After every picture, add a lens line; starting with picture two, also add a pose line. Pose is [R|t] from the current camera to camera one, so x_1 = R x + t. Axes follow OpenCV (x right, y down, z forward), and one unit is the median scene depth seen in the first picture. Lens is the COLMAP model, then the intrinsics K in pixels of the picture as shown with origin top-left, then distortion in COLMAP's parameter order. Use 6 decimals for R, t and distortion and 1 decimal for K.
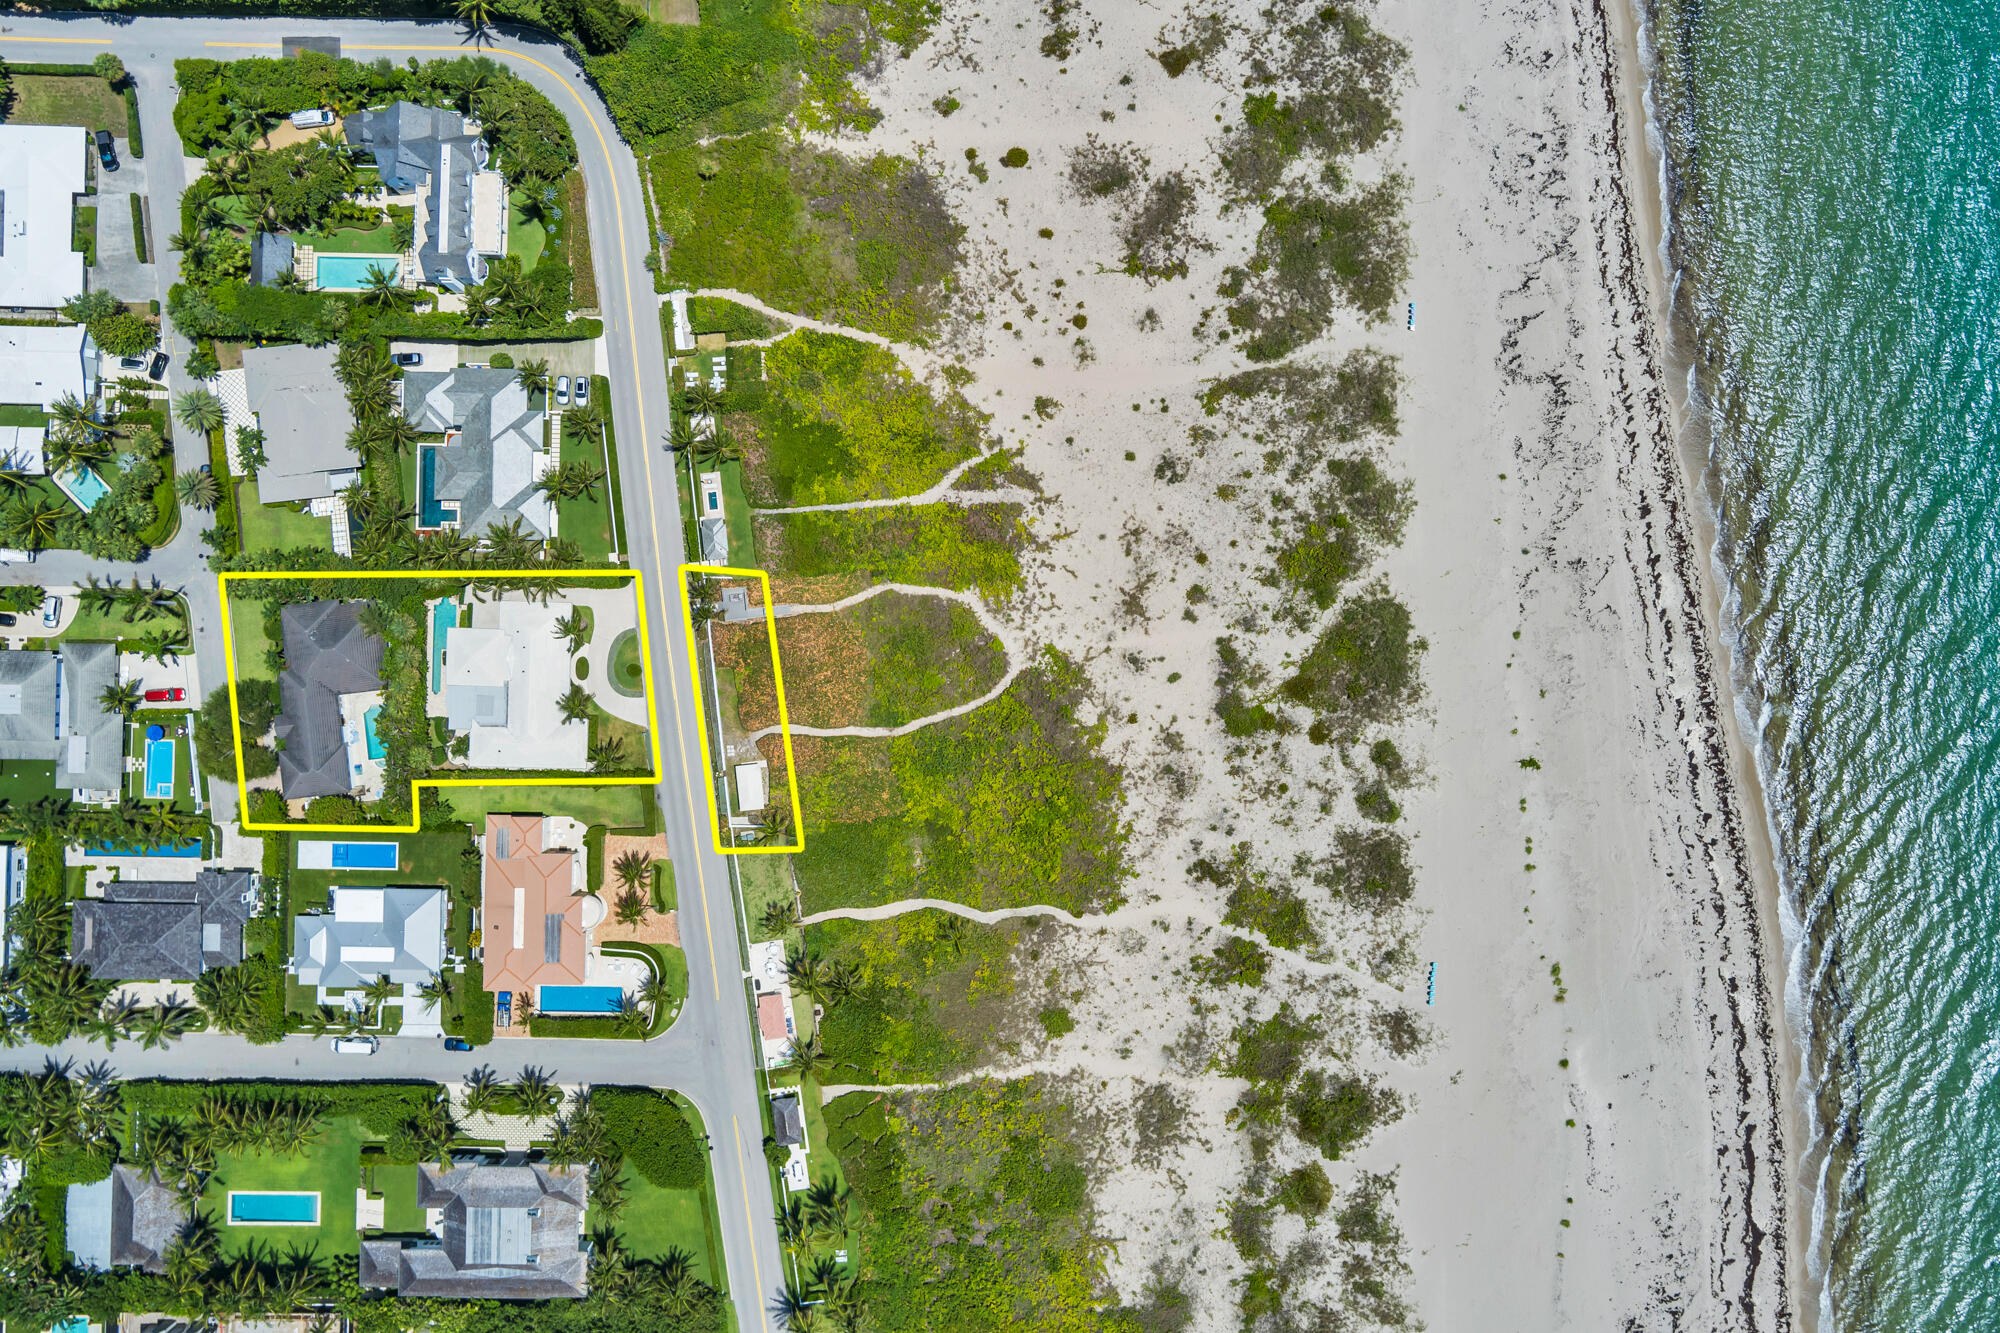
lens RADIAL K [[1619.0, 0, 1000.0], [0, 1619.0, 666.5], [0, 0, 1]] dist [-0.015318, 0.021853]
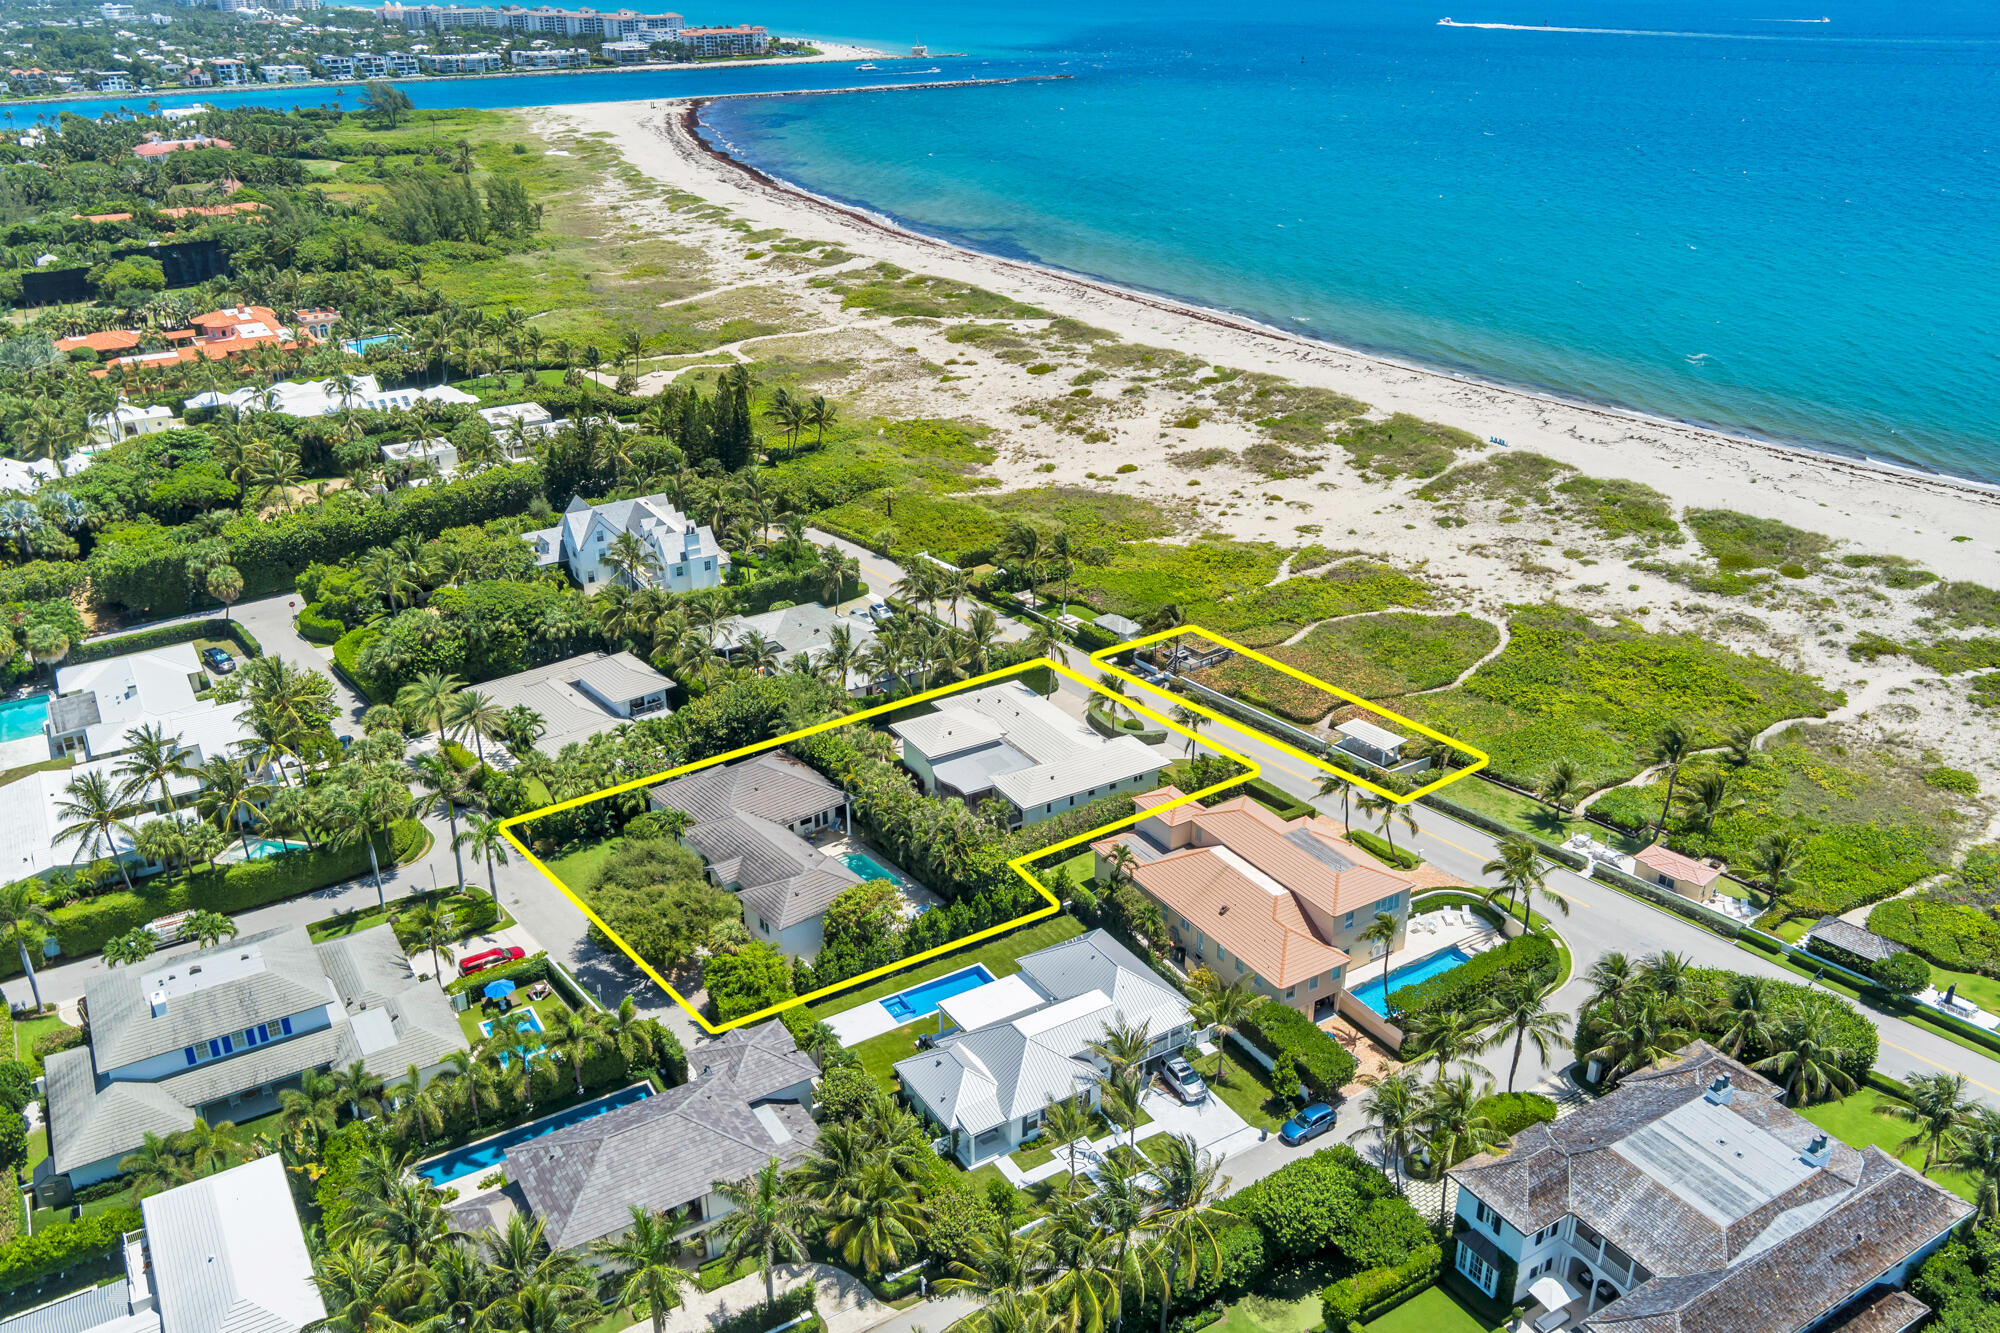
lens RADIAL K [[1597.4, 0, 1000.0], [0, 1597.4, 666.5], [0, 0, 1]] dist [-0.010806, 0.004002]
pose [[0.843173, -0.253704, 0.474019, -0.602828], [0.537093, 0.357618, -0.763964, 0.499483], [0.024303, 0.898746, 0.437796, 0.665332]]
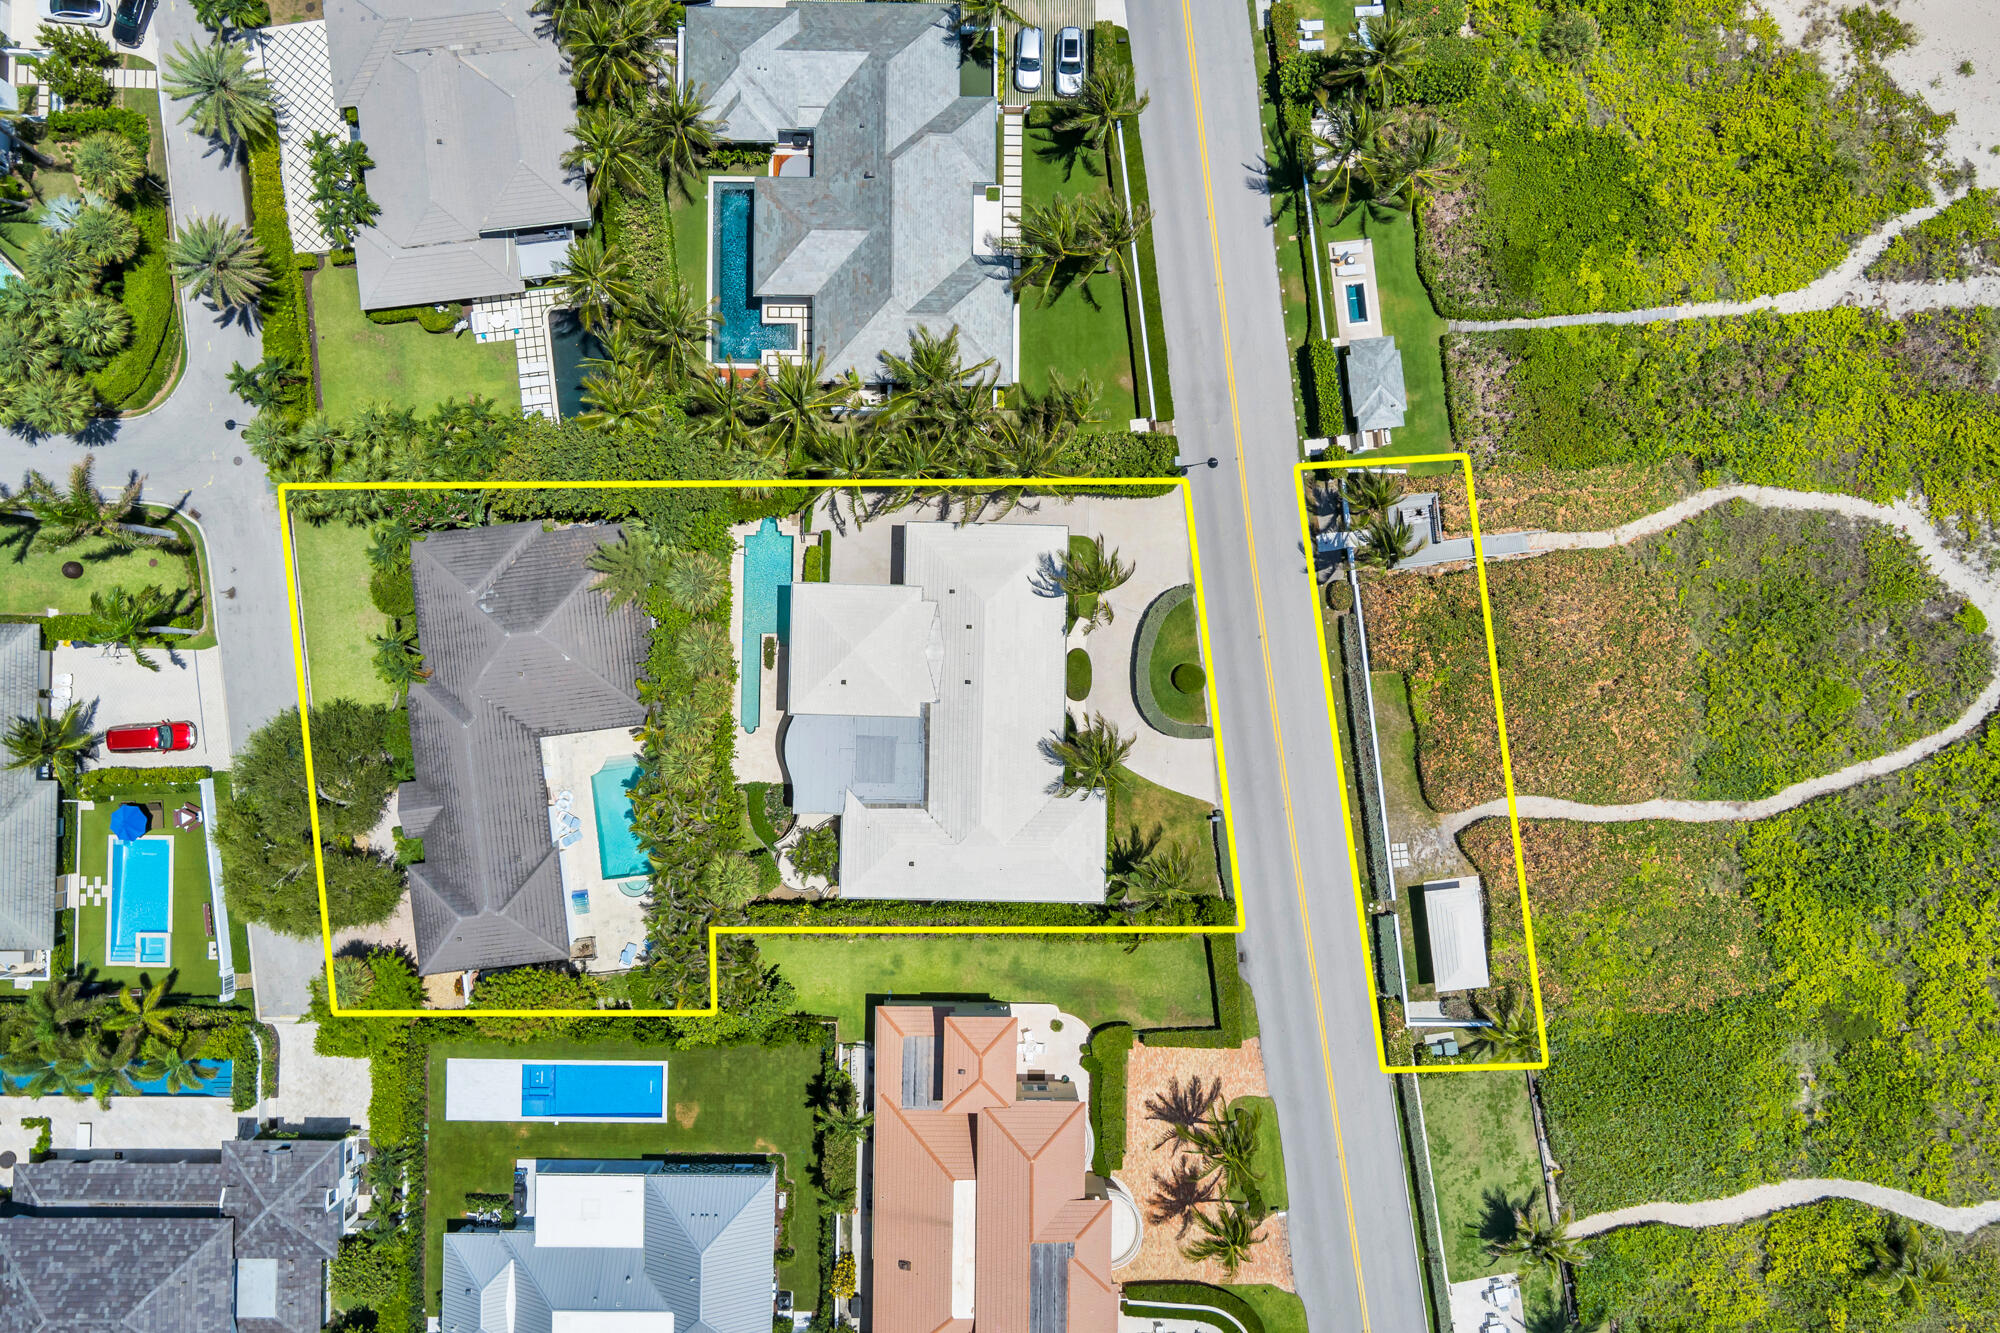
lens RADIAL K [[1635.4, 0, 1000.0], [0, 1635.4, 666.5], [0, 0, 1]] dist [-0.000900, 0.011812]
pose [[0.999946, -0.004593, -0.009352, -0.274582], [0.004571, 0.999987, -0.002332, 0.000016], [0.009362, 0.002289, 0.999954, 0.542982]]
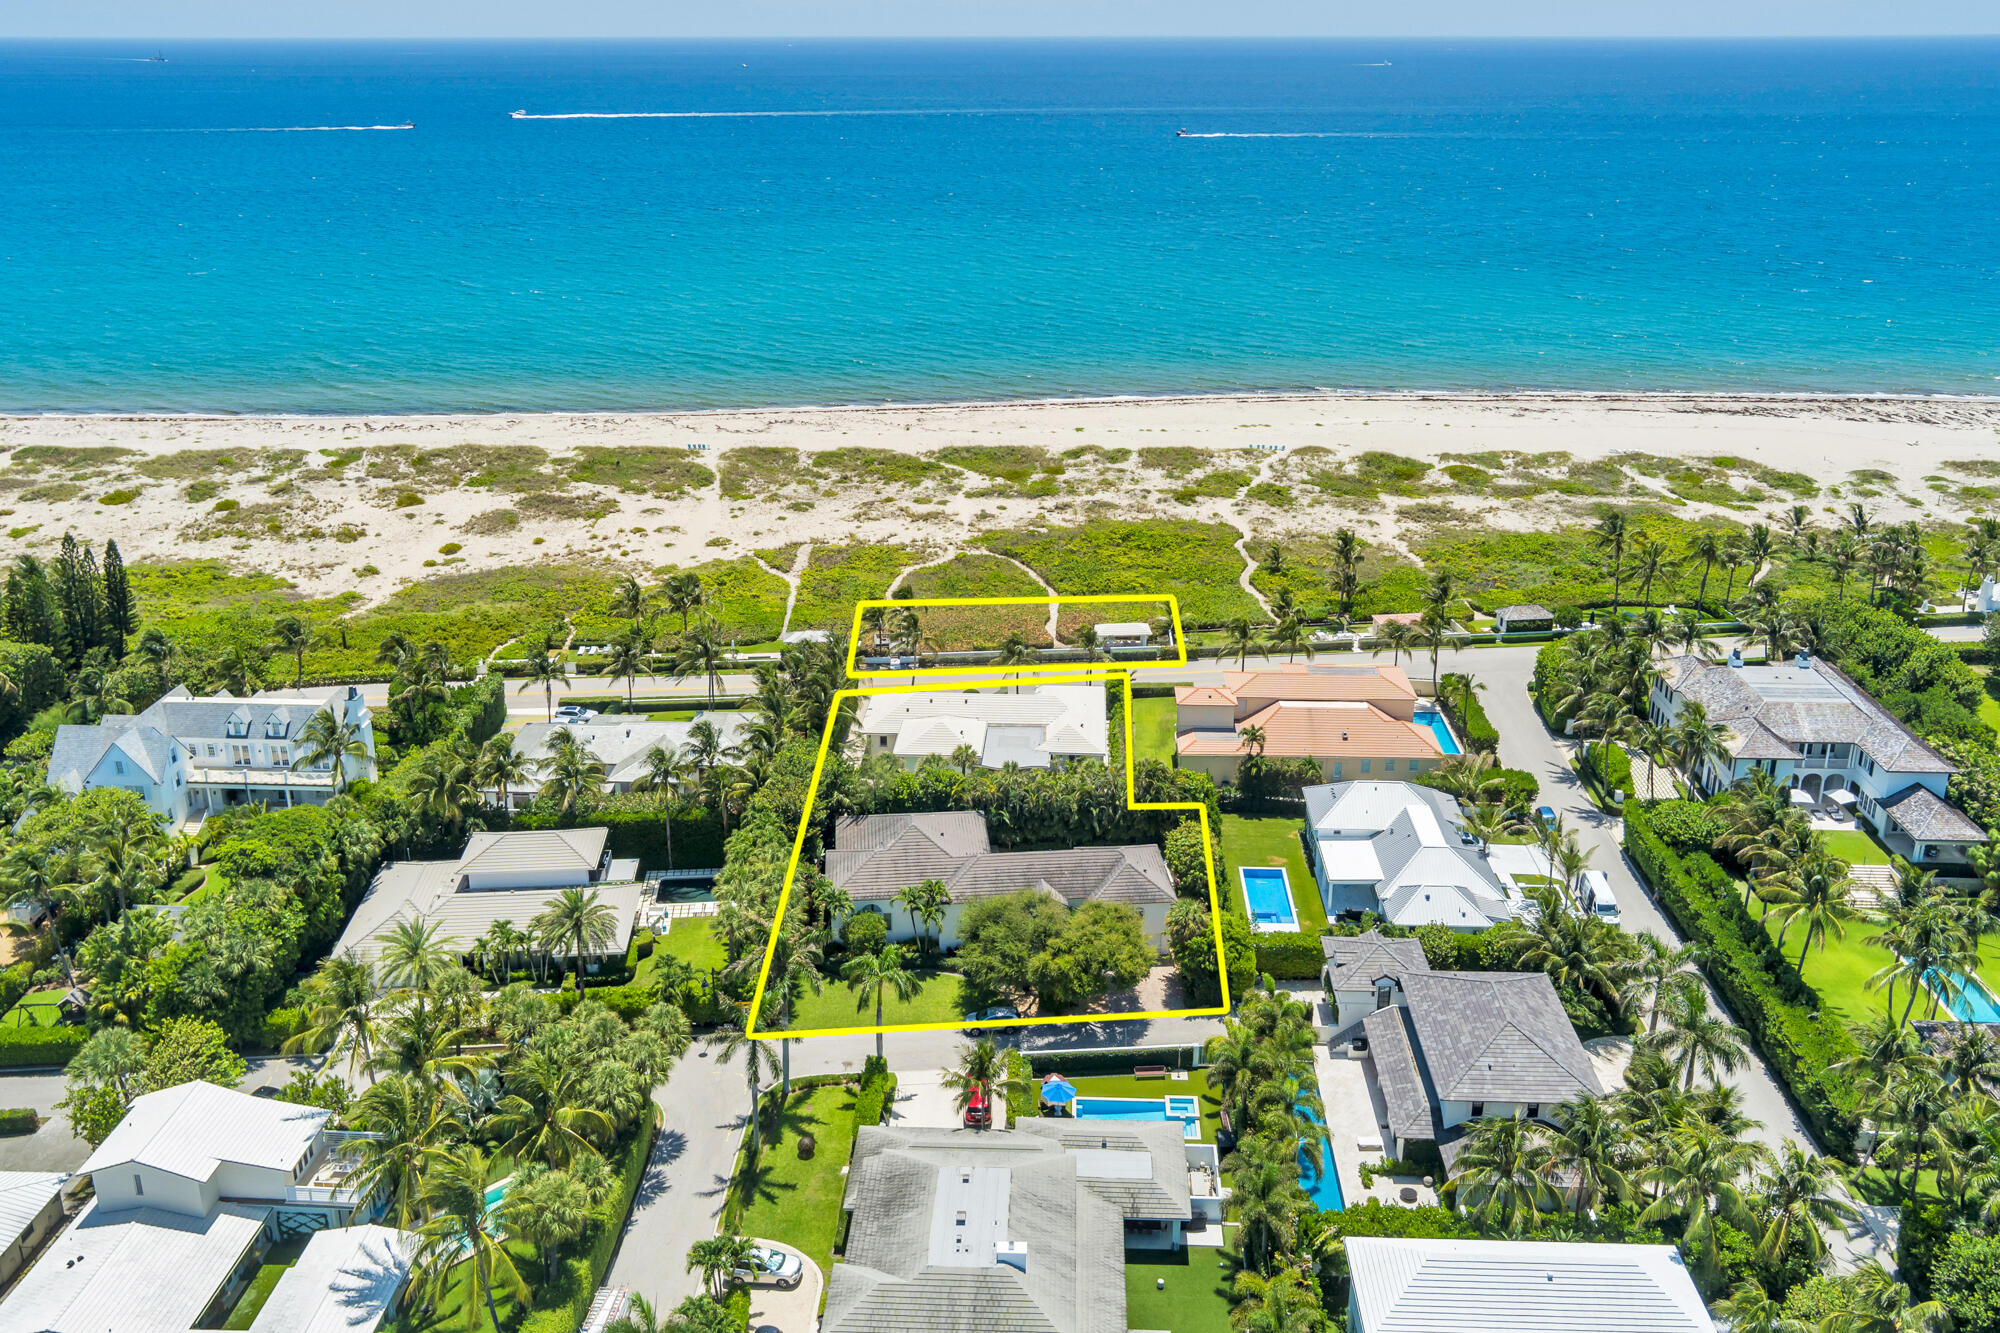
lens RADIAL K [[1650.4, 0, 1004.2], [0, 1650.4, 568.0], [0, 0, 1]] dist [-0.002751, -0.007161]
pose [[0.028405, -0.336570, 0.941230, -0.914002], [0.999488, 0.023432, -0.021784, 0.033219], [-0.014723, 0.941367, 0.337063, 0.689989]]
